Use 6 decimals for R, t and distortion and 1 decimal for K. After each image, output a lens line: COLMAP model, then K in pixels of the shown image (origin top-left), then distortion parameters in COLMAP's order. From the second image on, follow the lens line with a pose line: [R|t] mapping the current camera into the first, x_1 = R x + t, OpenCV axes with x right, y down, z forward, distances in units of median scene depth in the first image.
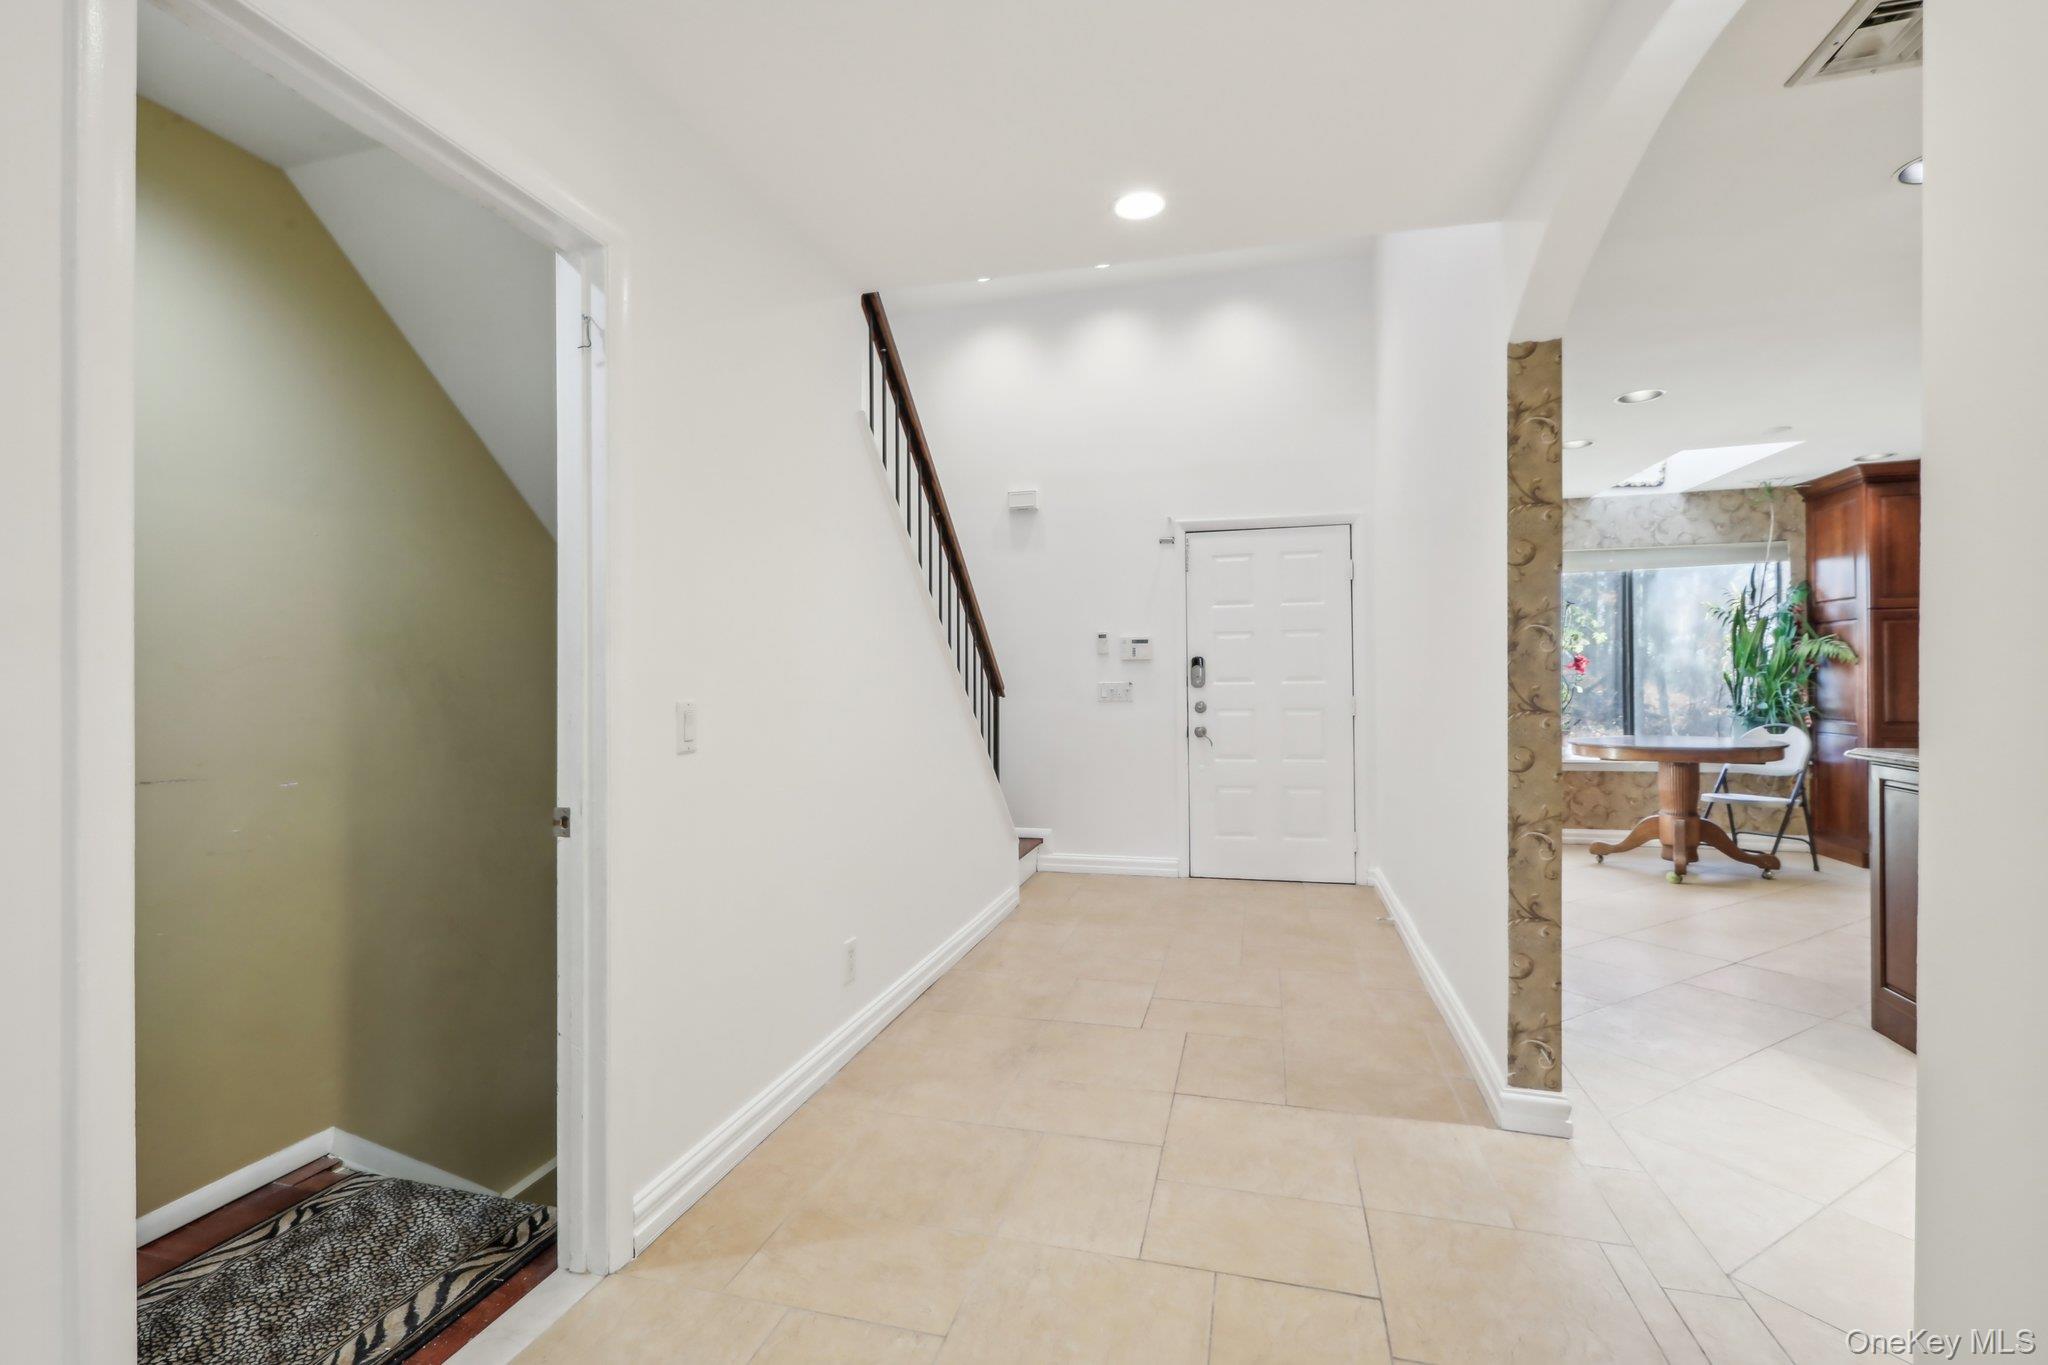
lens RADIAL K [[929.4, 0, 1009.3], [0, 929.4, 676.0], [0, 0, 1]] dist [0.000232, 0.002252]
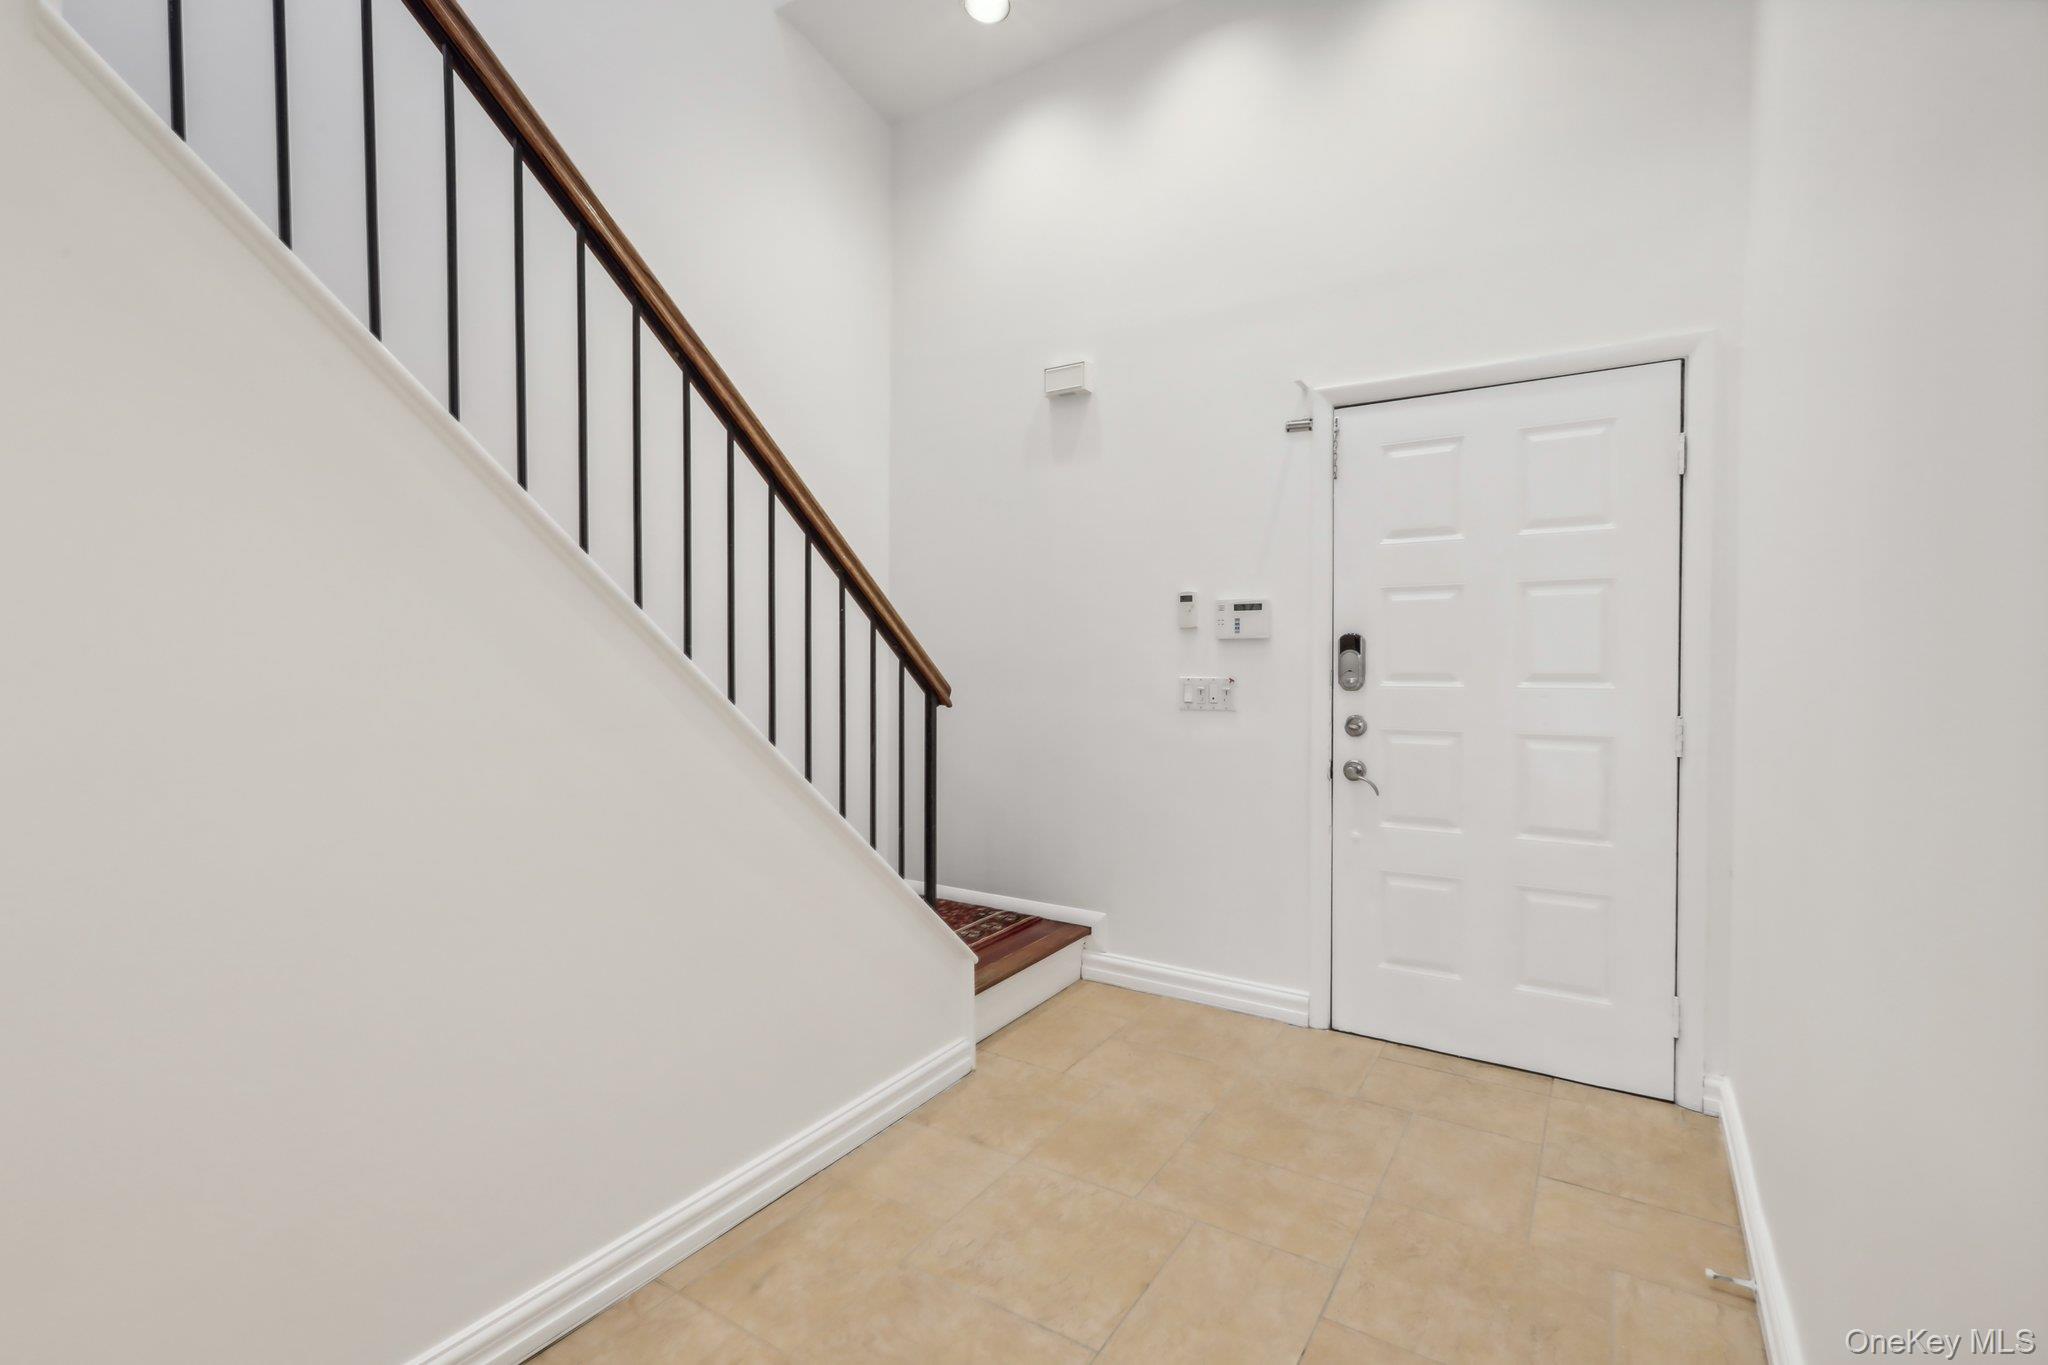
lens RADIAL K [[929.4, 0, 1012.4], [0, 929.4, 669.1], [0, 0, 1]] dist [0.000232, 0.002252]
pose [[0.951136, 0.014136, -0.308450, 0.181045], [-0.005922, 0.999603, 0.027551, -0.013837], [0.308717, -0.024378, 0.950842, 0.414793]]
